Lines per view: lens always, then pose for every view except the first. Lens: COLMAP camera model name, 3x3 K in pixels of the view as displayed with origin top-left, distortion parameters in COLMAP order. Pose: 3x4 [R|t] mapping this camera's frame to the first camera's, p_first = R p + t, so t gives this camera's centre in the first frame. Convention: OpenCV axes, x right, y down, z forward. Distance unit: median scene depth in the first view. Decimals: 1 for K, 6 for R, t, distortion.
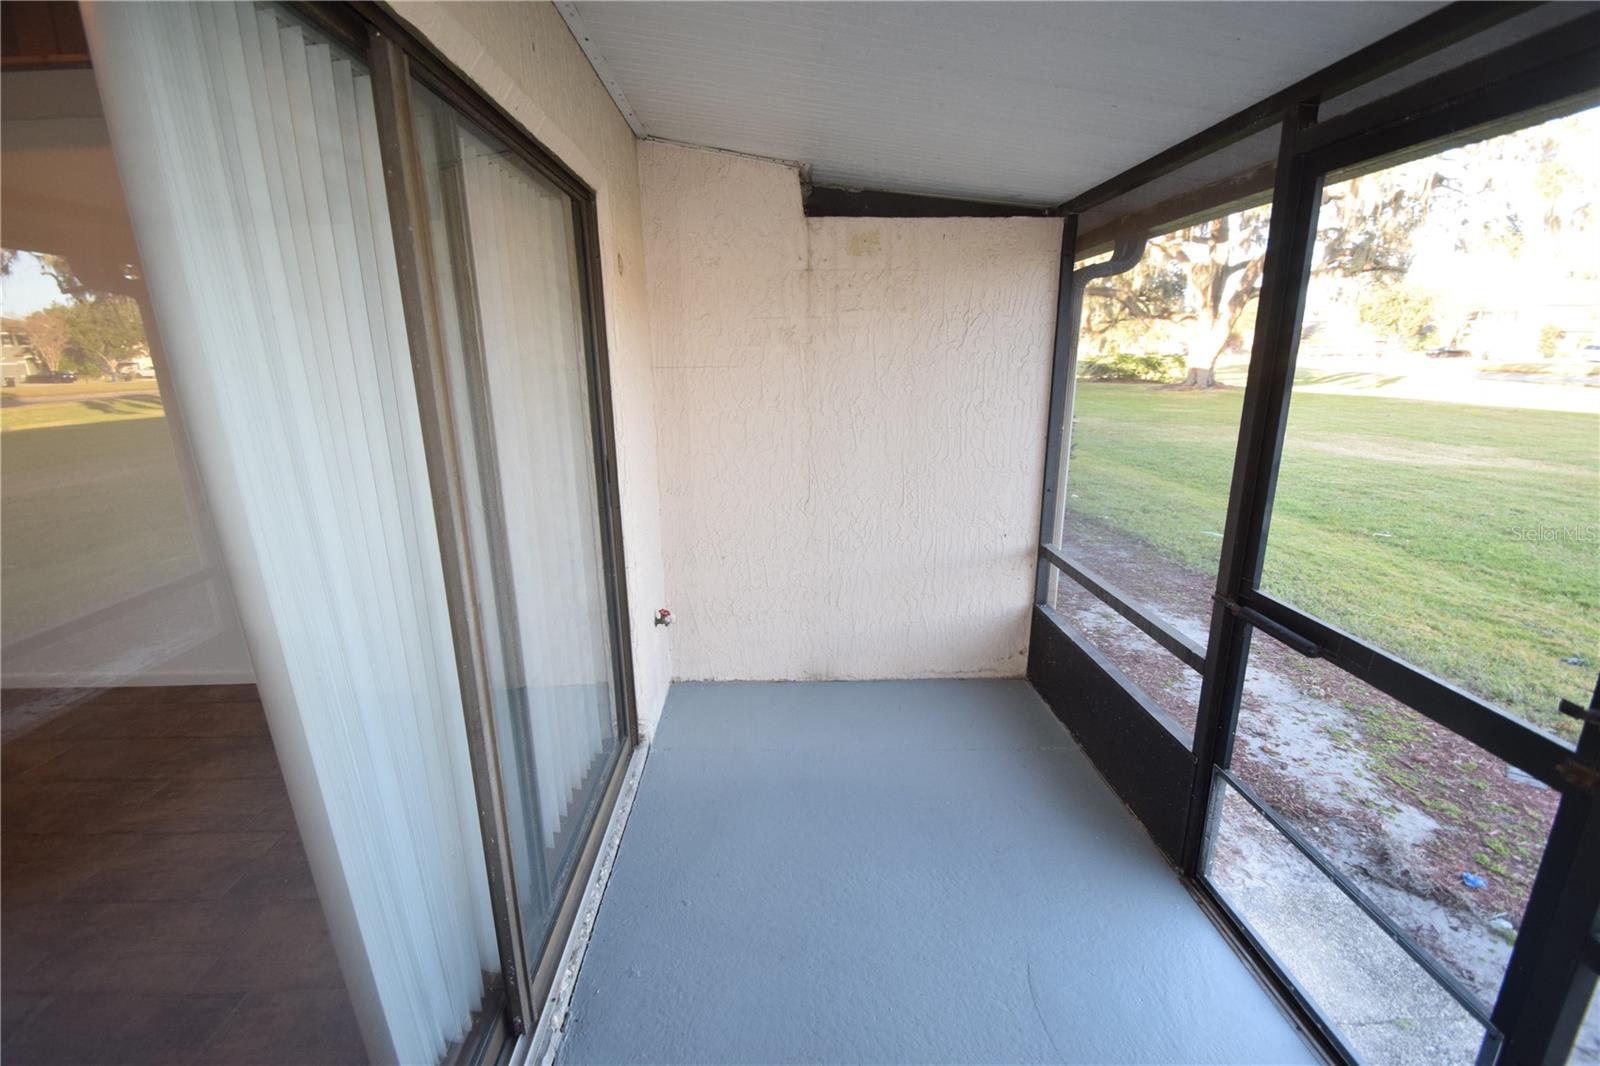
lens RADIAL K [[702.6, 0, 800.0], [0, 702.6, 533.0], [0, 0, 1]] dist [-0.000439, -0.000673]
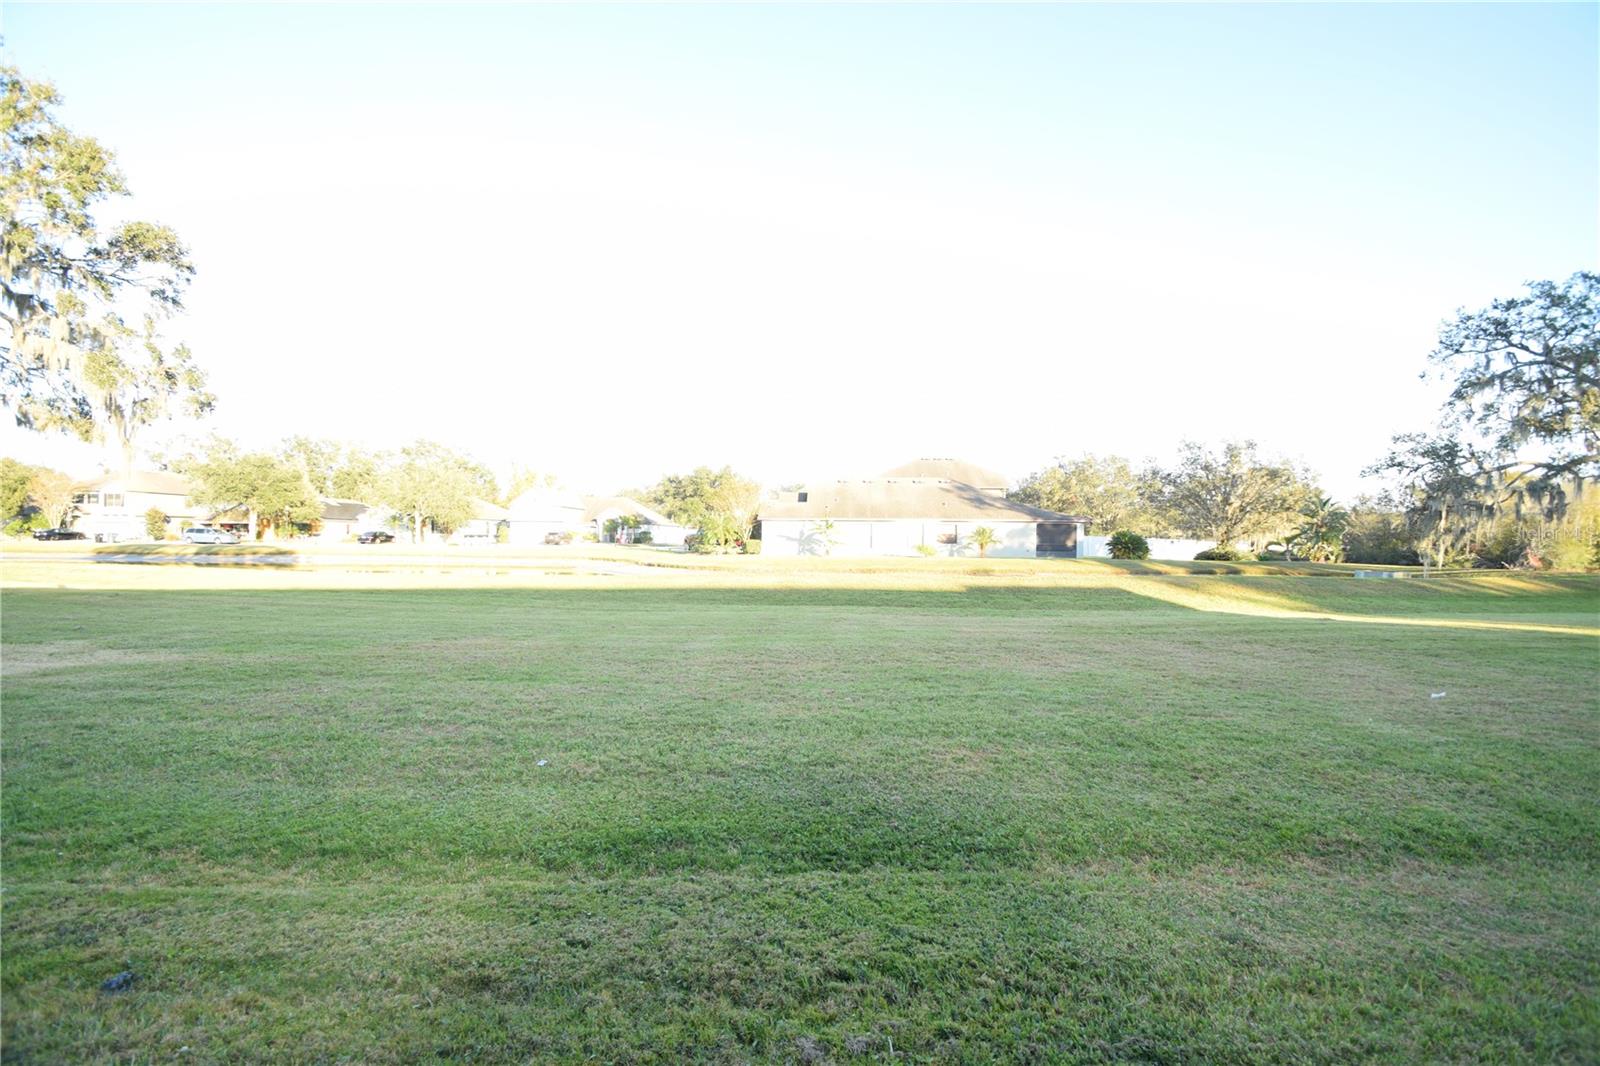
lens RADIAL K [[702.6, 0, 800.0], [0, 702.6, 533.0], [0, 0, 1]] dist [-0.000439, -0.000673]
pose [[0.035428, 0.005890, 0.999355, 0.121915], [0.246415, 0.969057, -0.014448, -0.015587], [-0.968517, 0.246768, 0.032881, 0.066307]]
